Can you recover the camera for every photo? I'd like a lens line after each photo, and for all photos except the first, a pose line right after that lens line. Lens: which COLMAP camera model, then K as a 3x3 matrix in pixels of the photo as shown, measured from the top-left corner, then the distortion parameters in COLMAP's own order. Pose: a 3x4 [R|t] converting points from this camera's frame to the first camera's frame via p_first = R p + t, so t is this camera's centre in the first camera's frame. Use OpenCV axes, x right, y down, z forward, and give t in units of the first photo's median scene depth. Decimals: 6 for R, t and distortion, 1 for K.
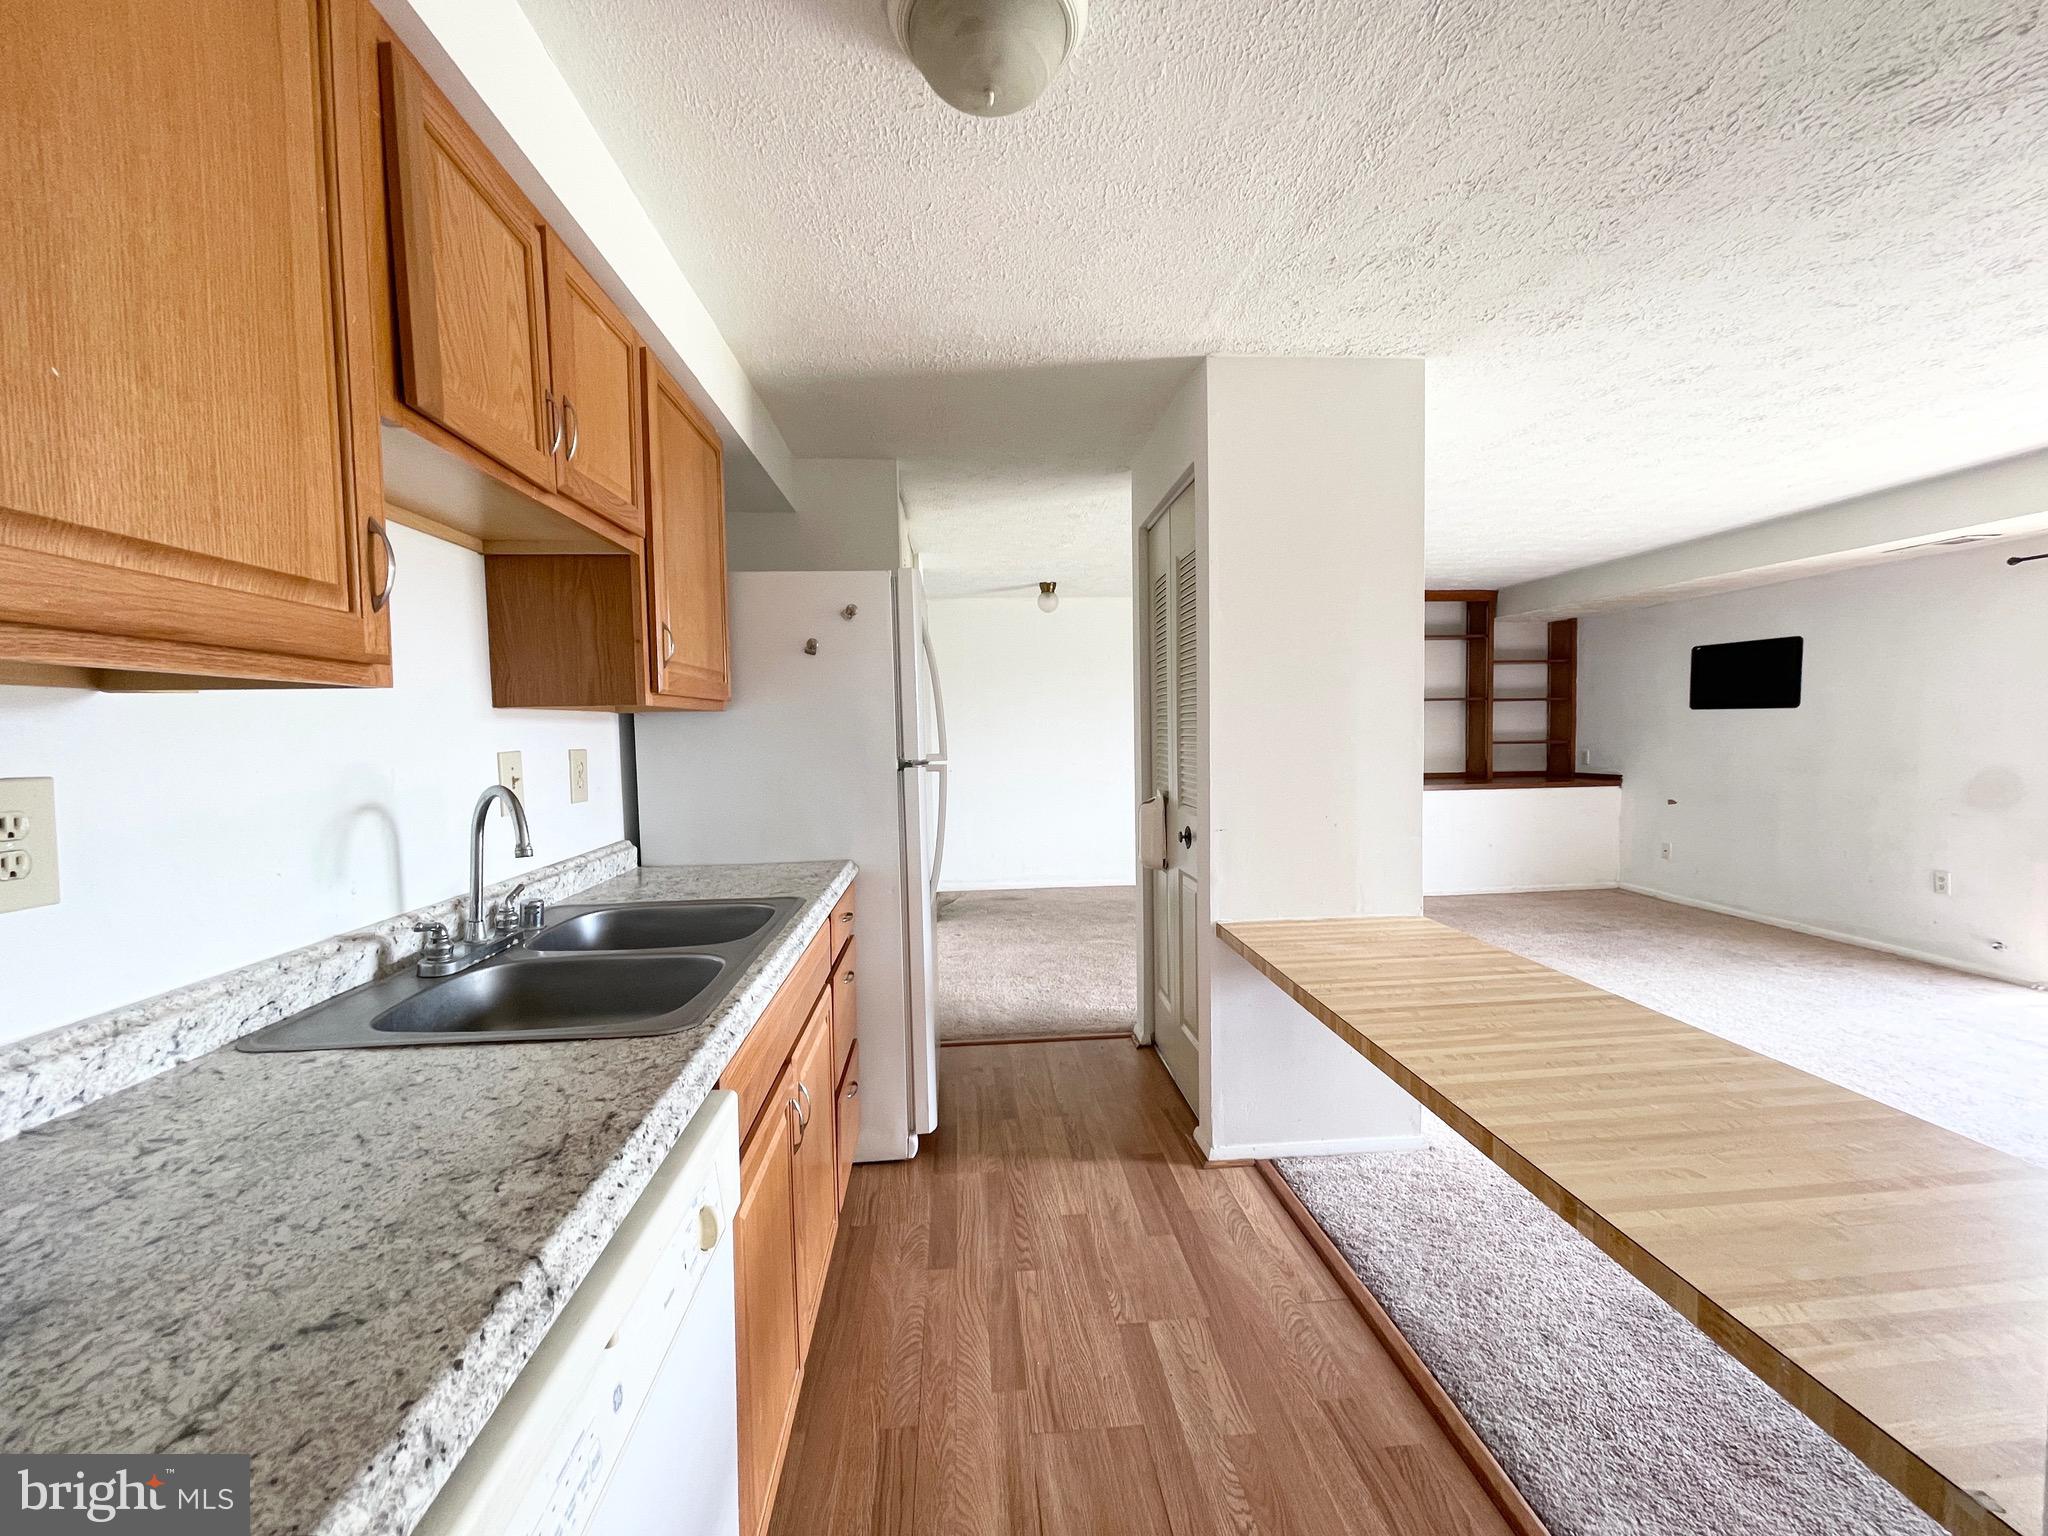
lens RADIAL K [[828.2, 0, 1025.2], [0, 828.2, 764.3], [0, 0, 1]] dist [-0.002823, 0.000008]
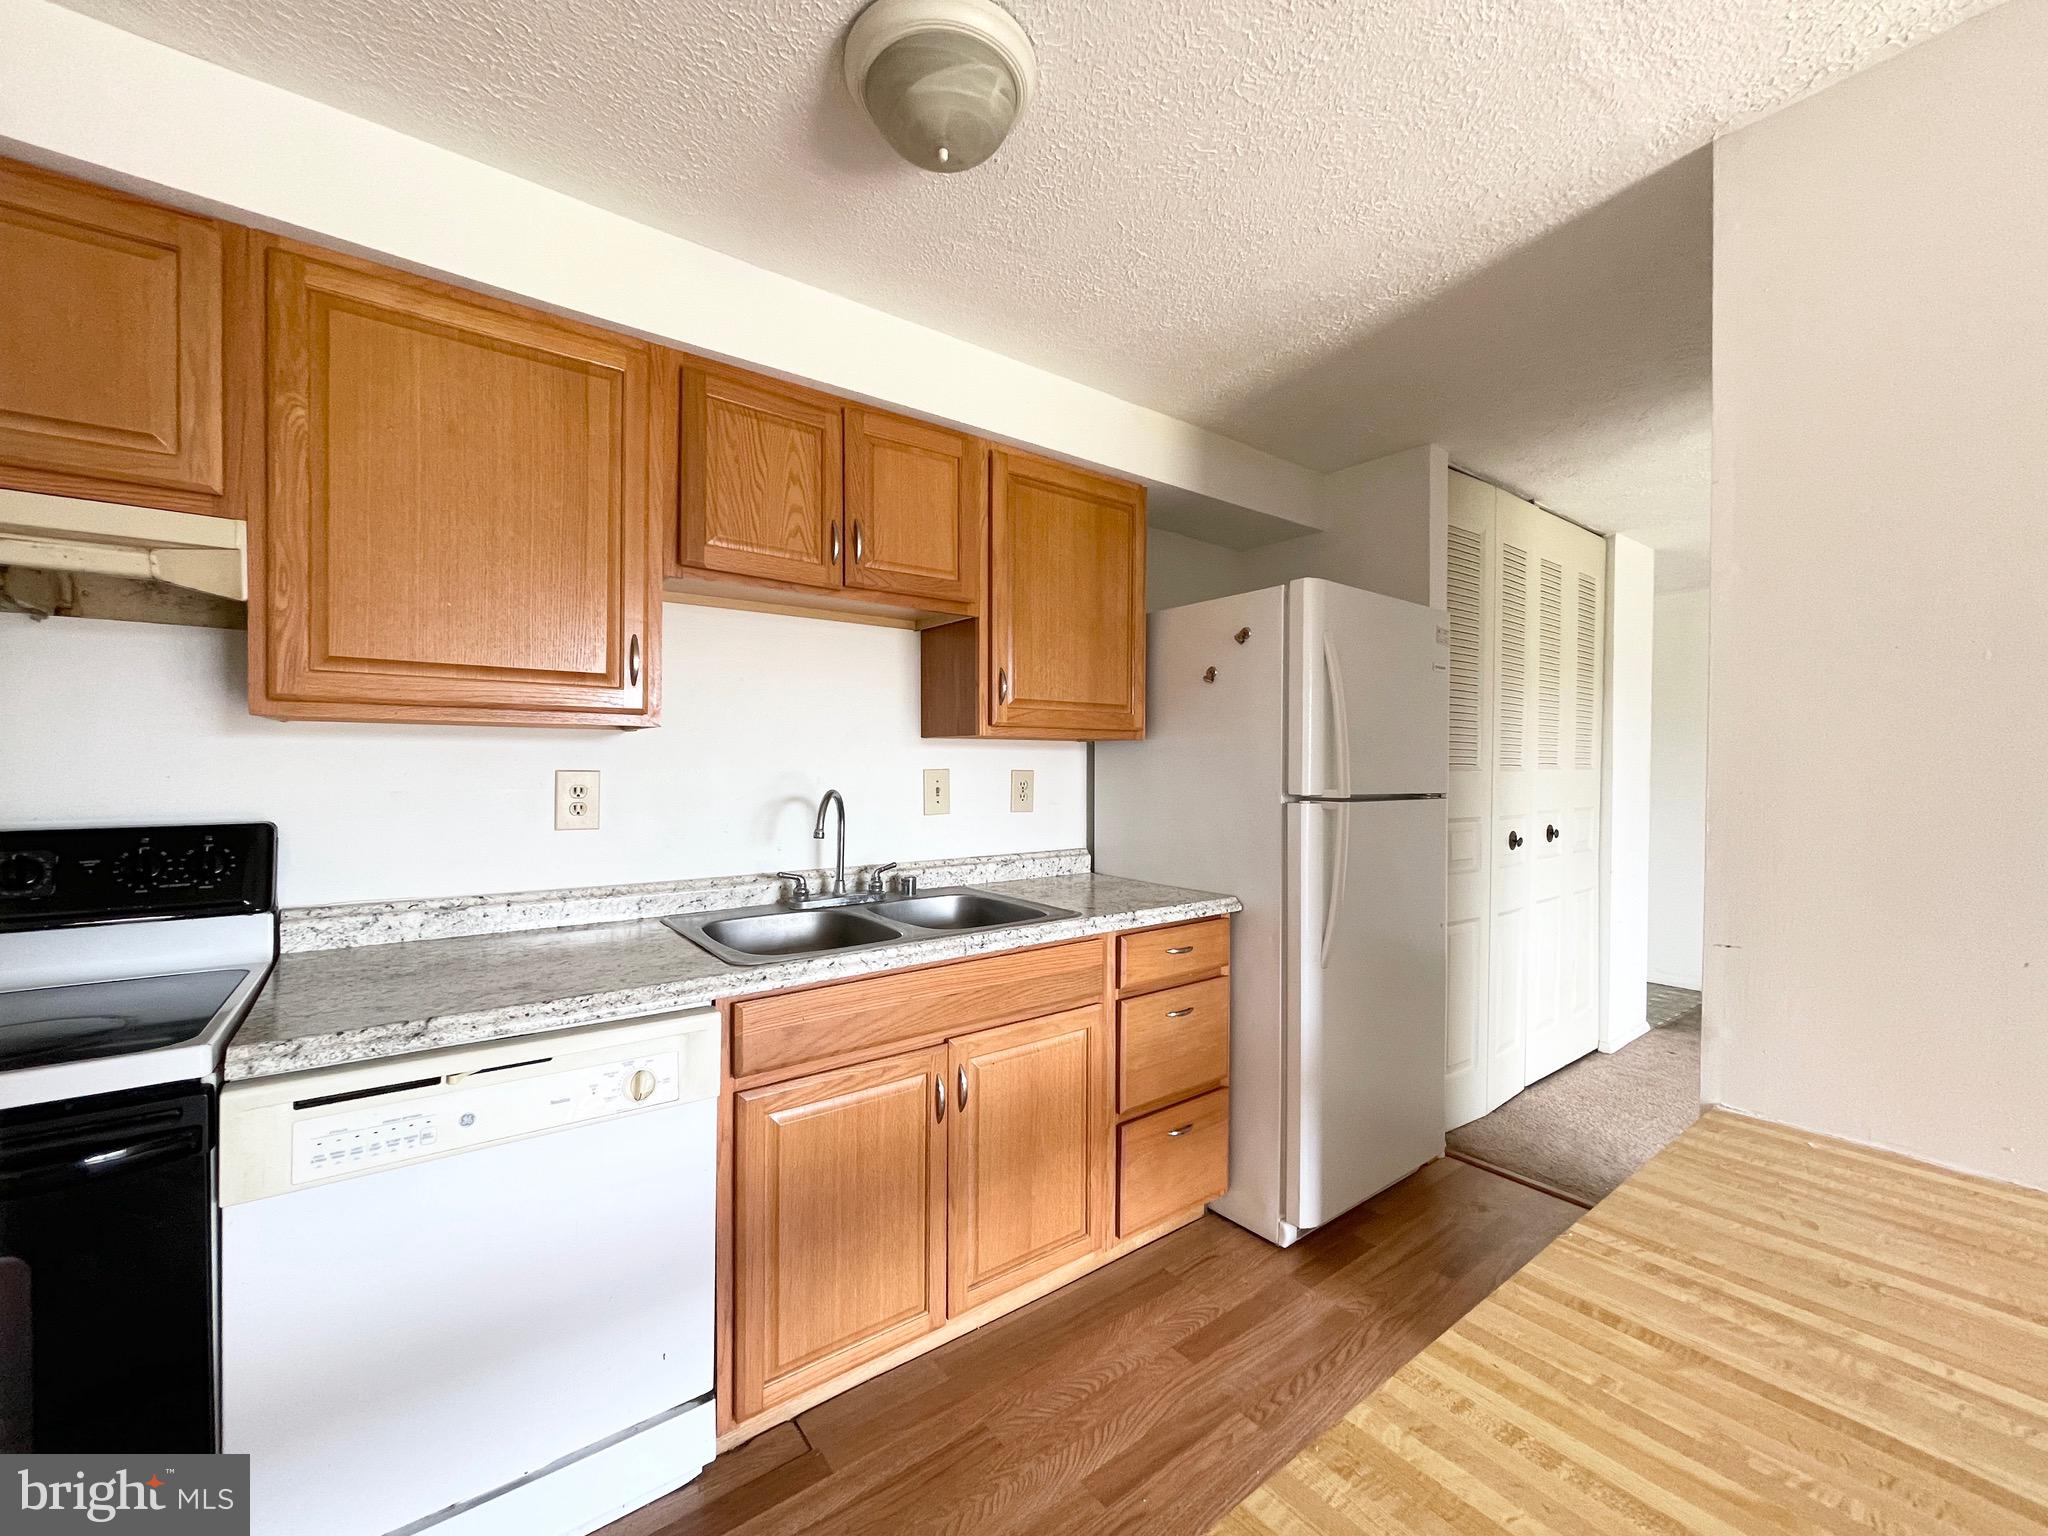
lens RADIAL K [[828.2, 0, 1025.2], [0, 828.2, 764.3], [0, 0, 1]] dist [-0.002823, 0.000008]
pose [[0.535974, 0.022650, -0.843931, 0.655869], [-0.051703, 0.998644, -0.006034, -0.023920], [0.842650, 0.046867, 0.536418, 0.402517]]
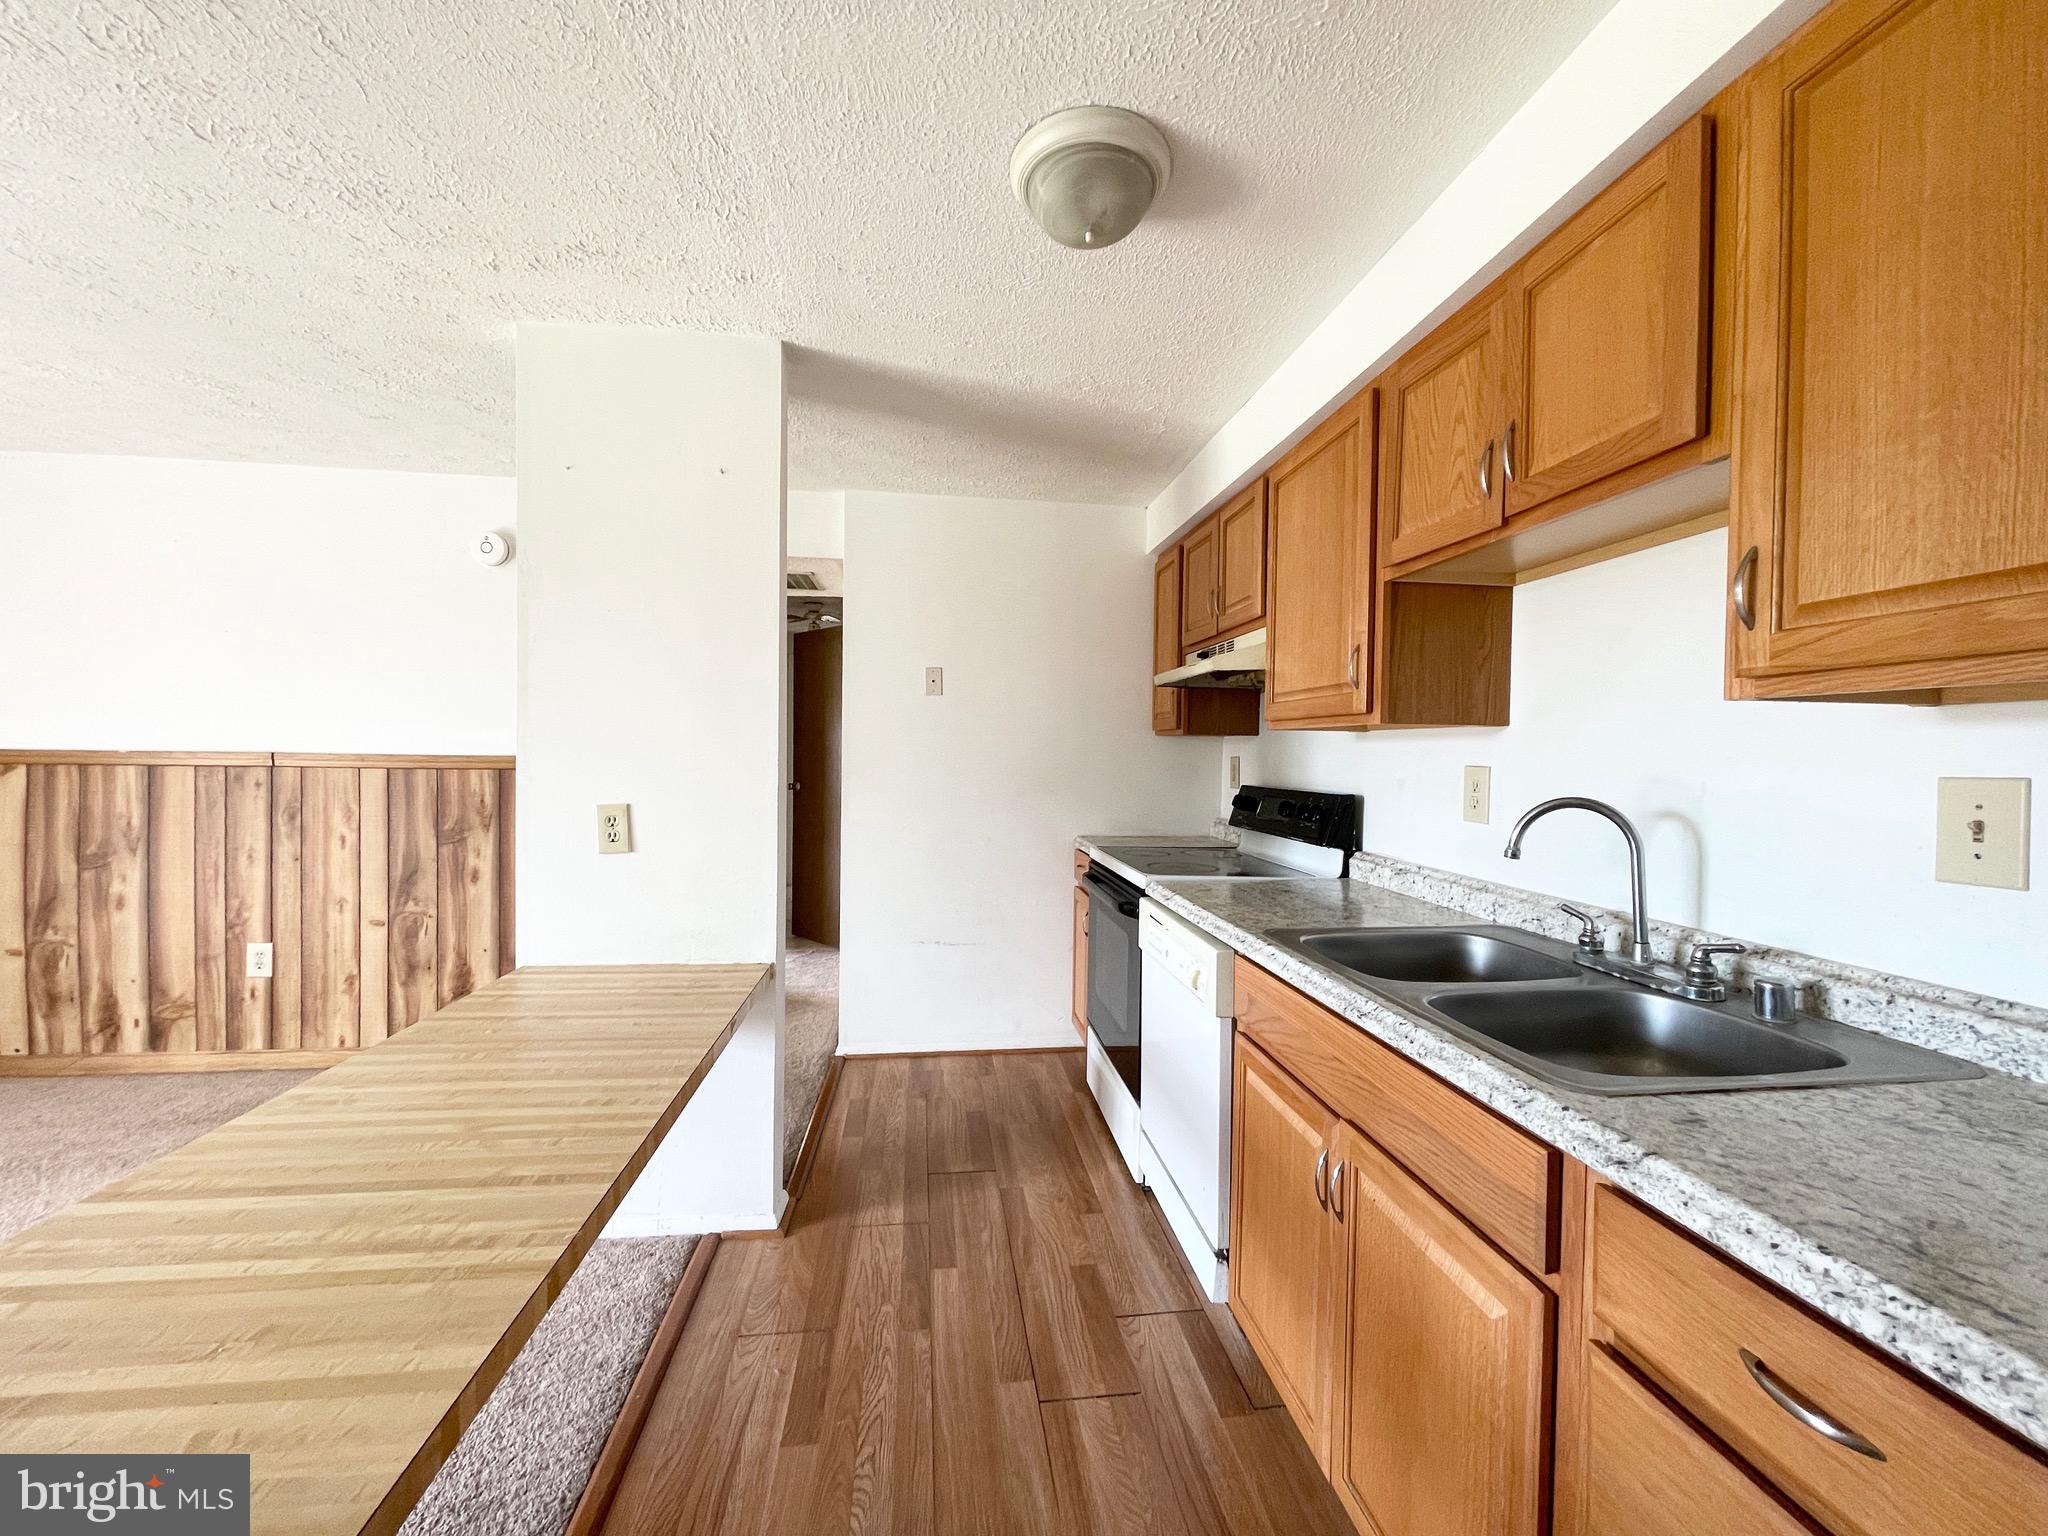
lens RADIAL K [[826.5, 0, 1021.1], [0, 826.5, 770.3], [0, 0, 1]] dist [-0.001340, 0.004203]
pose [[-0.999206, 0.001386, -0.039824, 0.081465], [-0.001199, 0.997896, 0.064824, -0.061345], [0.039830, 0.064820, -0.997102, 1.630219]]
